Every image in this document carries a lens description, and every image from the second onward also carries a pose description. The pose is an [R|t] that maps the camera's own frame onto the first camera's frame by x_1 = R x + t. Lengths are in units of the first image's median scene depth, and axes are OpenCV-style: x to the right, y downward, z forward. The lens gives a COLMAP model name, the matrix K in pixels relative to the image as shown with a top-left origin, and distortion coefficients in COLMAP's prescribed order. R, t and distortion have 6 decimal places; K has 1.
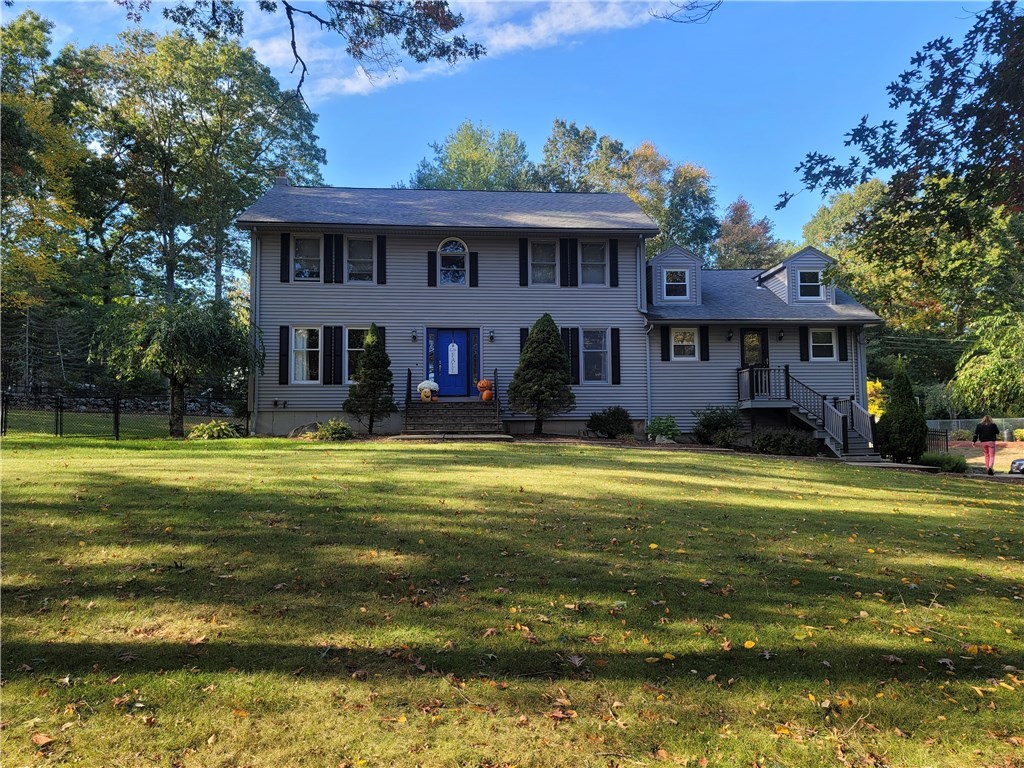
lens RADIAL K [[805.5, 0, 512.0], [0, 805.5, 384.0], [0, 0, 1]] dist [0.059214, -0.007200]
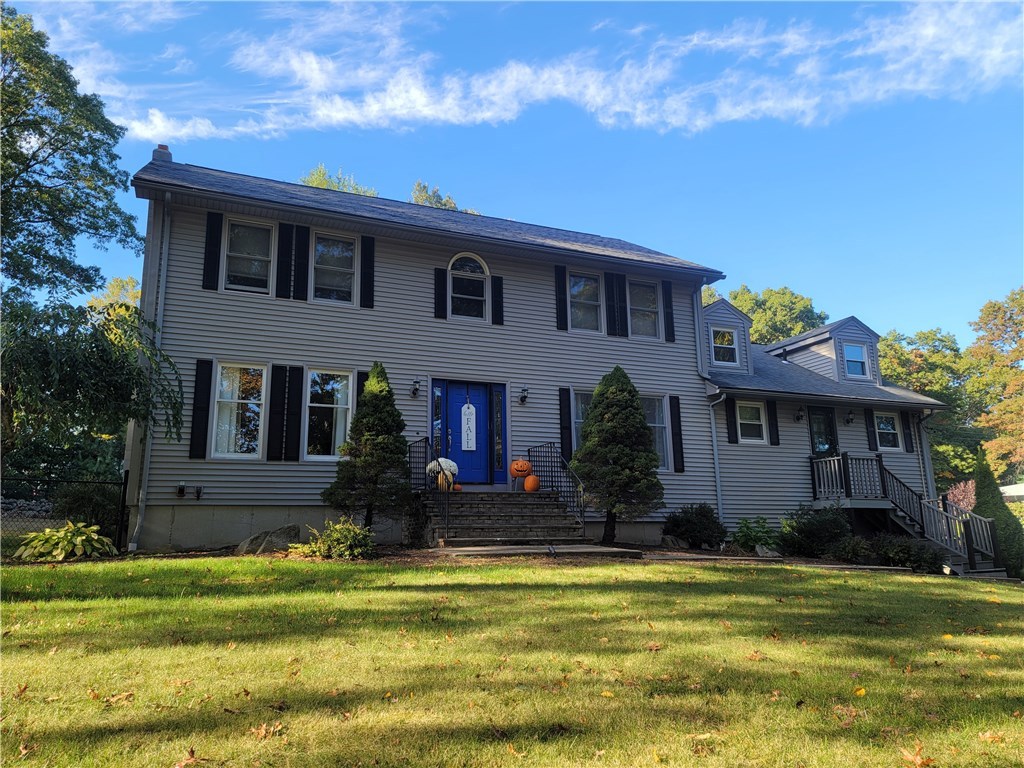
lens RADIAL K [[761.7, 0, 511.5], [0, 761.7, 354.7], [0, 0, 1]] dist [0.054531, -0.055985]
pose [[0.940864, 0.075463, 0.330273, -0.250410], [-0.019367, 0.985263, -0.169949, 0.015984], [-0.338230, 0.153502, 0.928460, 0.392089]]
